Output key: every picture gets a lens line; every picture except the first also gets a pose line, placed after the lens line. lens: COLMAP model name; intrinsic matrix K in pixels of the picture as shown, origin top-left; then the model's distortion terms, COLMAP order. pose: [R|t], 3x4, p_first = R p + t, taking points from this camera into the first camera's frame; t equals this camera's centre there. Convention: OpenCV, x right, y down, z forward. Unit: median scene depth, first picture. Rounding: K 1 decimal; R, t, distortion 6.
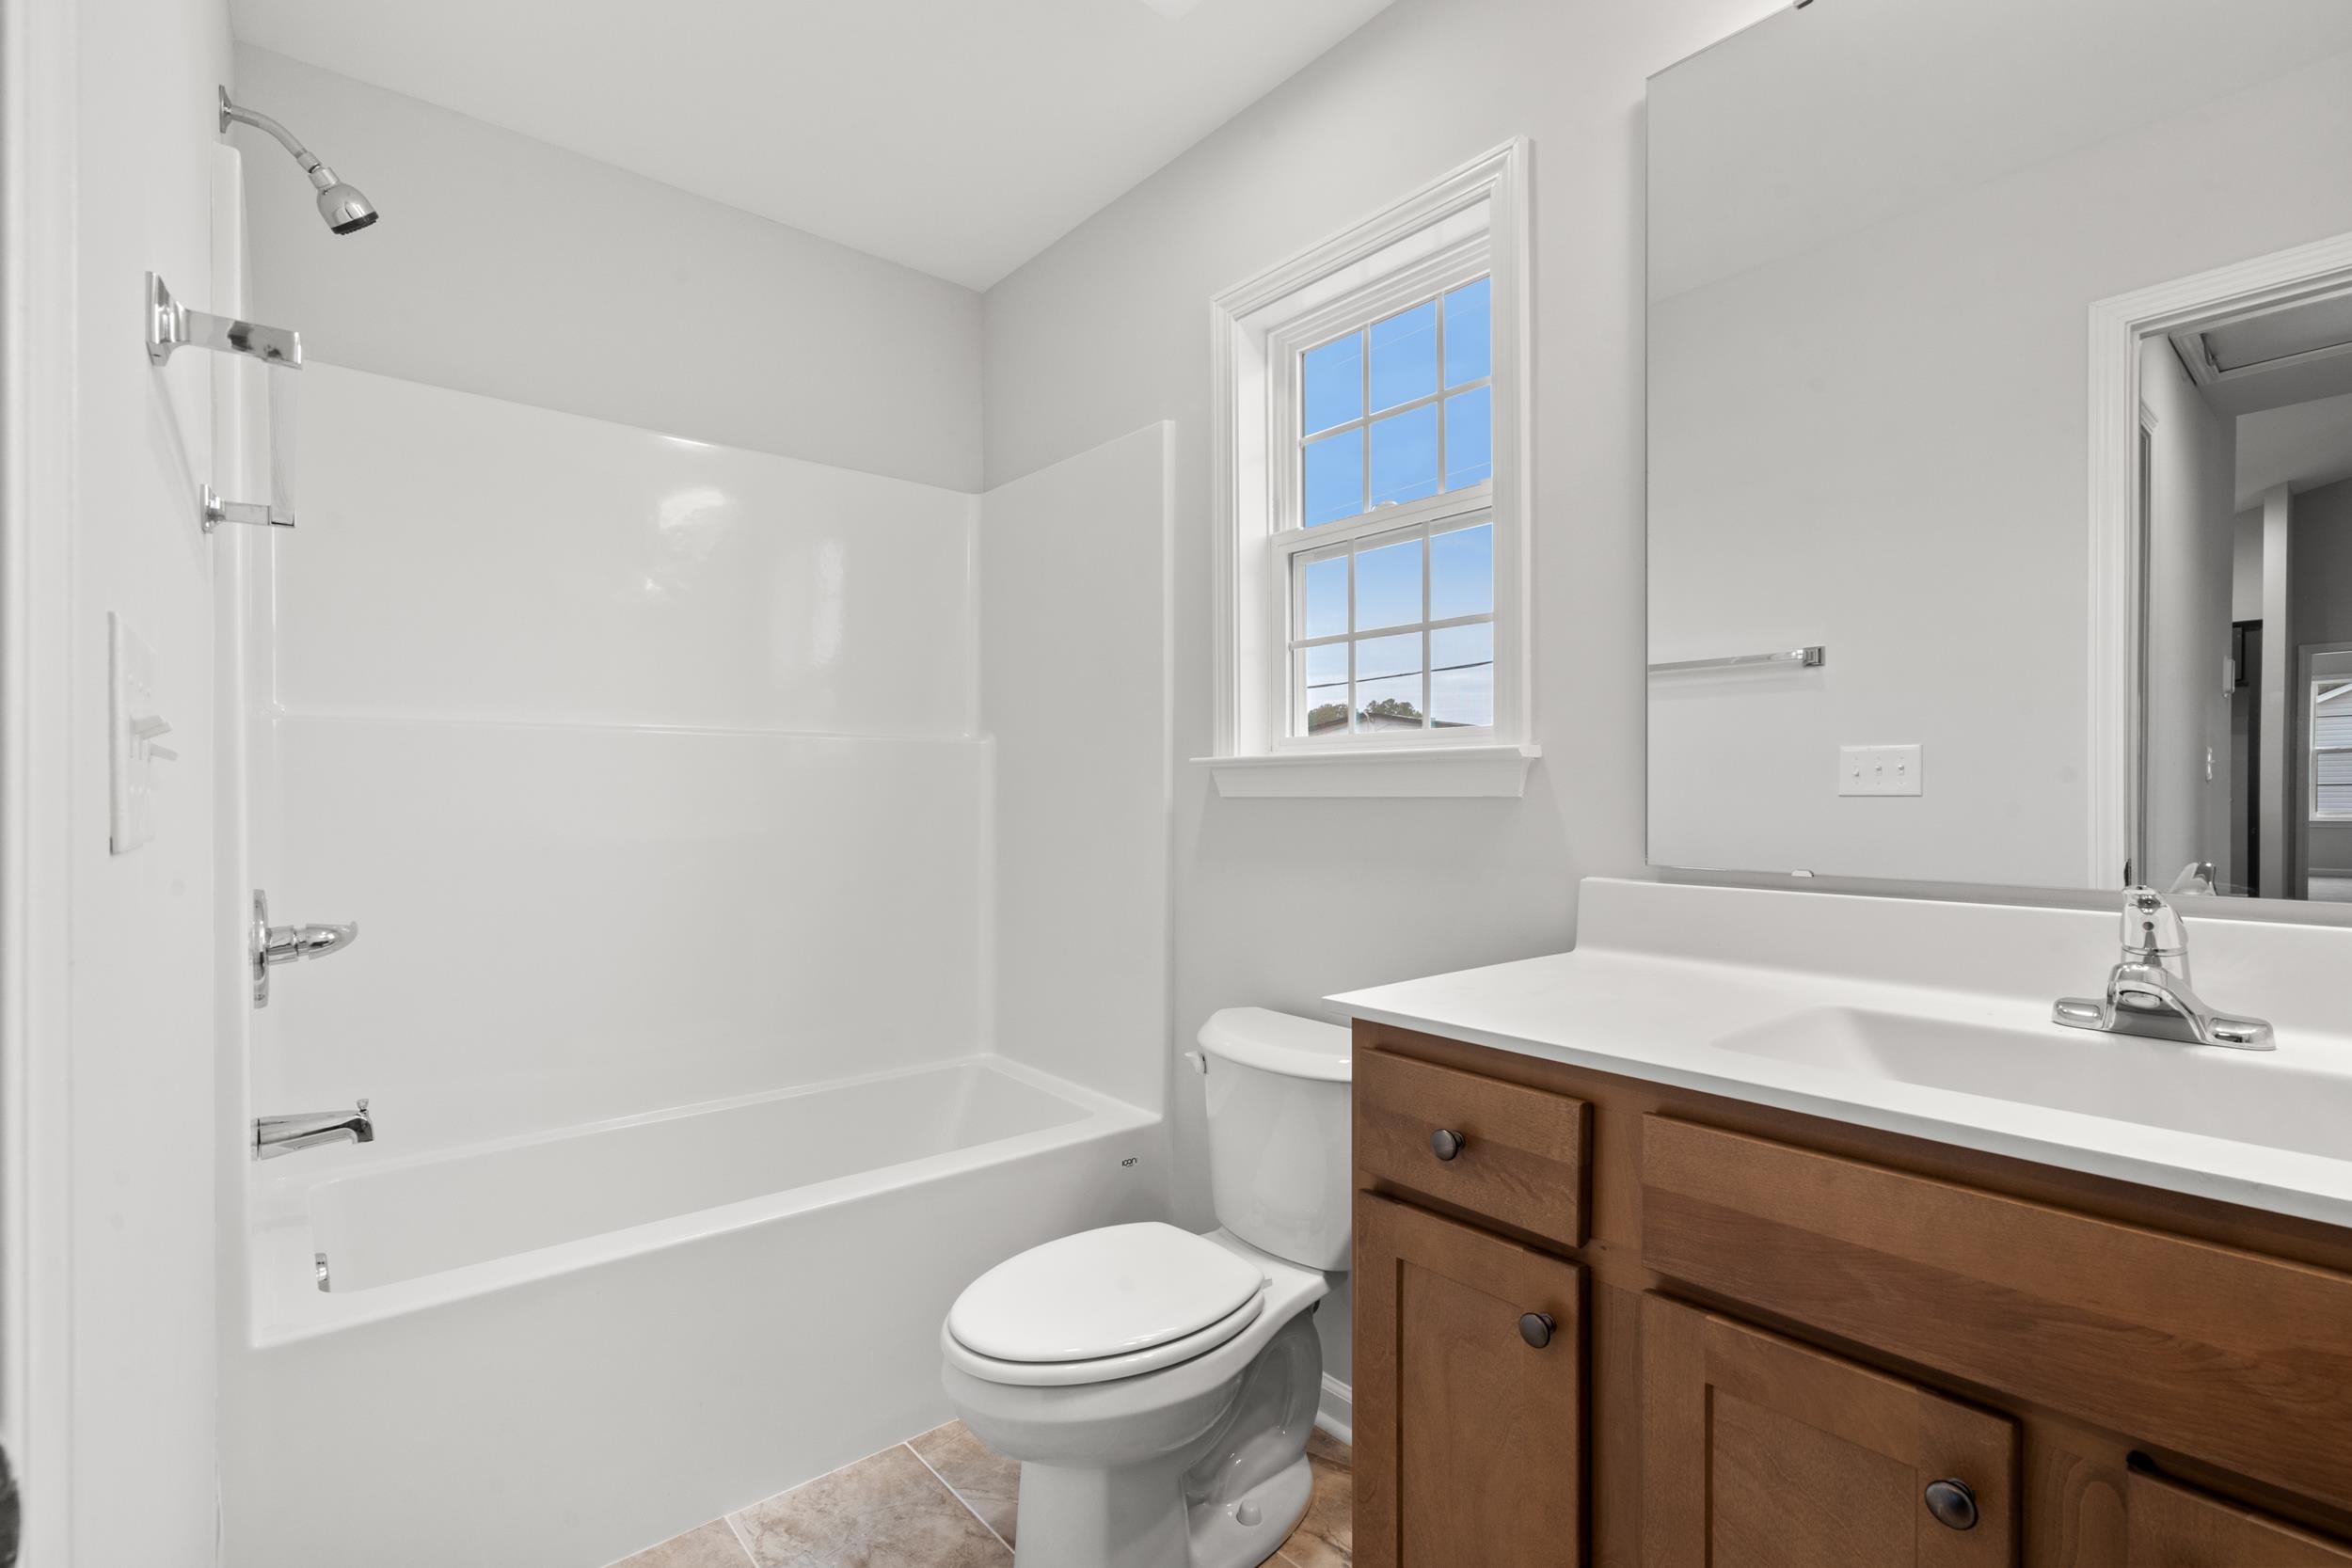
lens RADIAL K [[1070.2, 0, 1174.4], [0, 1070.2, 790.5], [0, 0, 1]] dist [-0.003739, 0.000125]
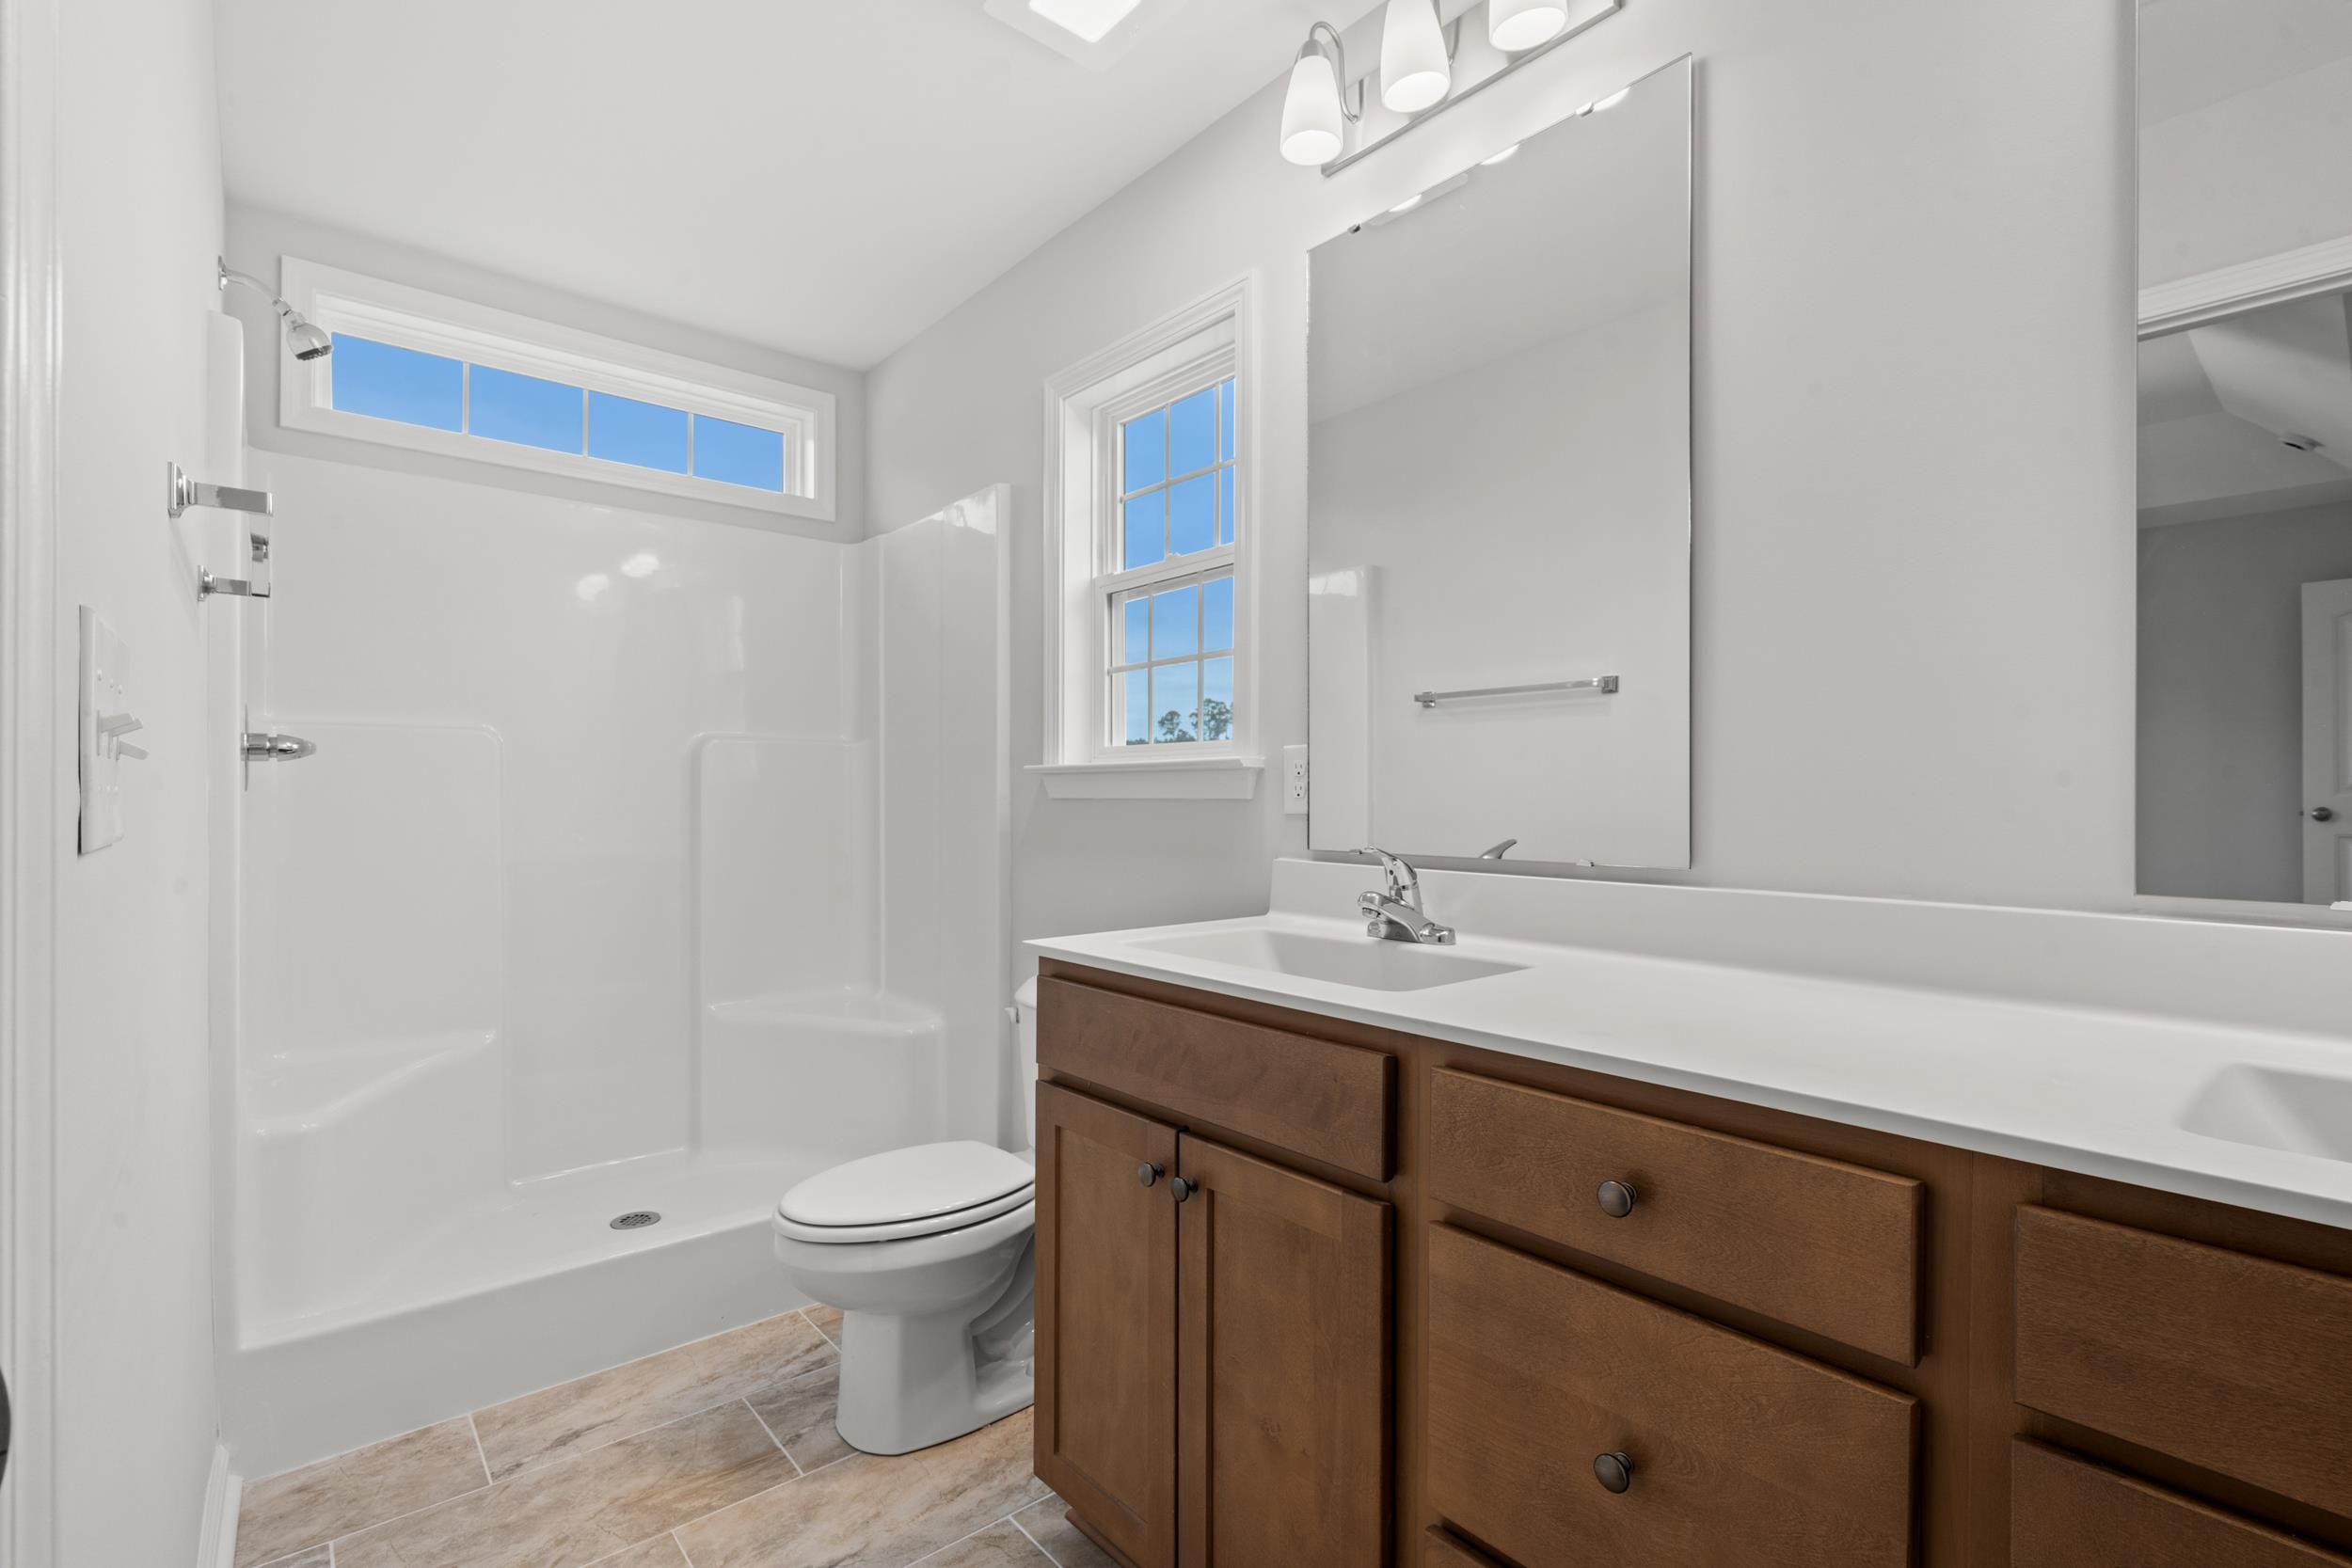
lens RADIAL K [[1070.2, 0, 1178.1], [0, 1070.2, 789.3], [0, 0, 1]] dist [-0.003739, 0.000125]
pose [[0.999861, 0.001311, 0.016638, 0.169428], [-0.001282, 0.999998, -0.001752, -0.000149], [-0.016640, 0.001731, 0.999860, -0.203152]]
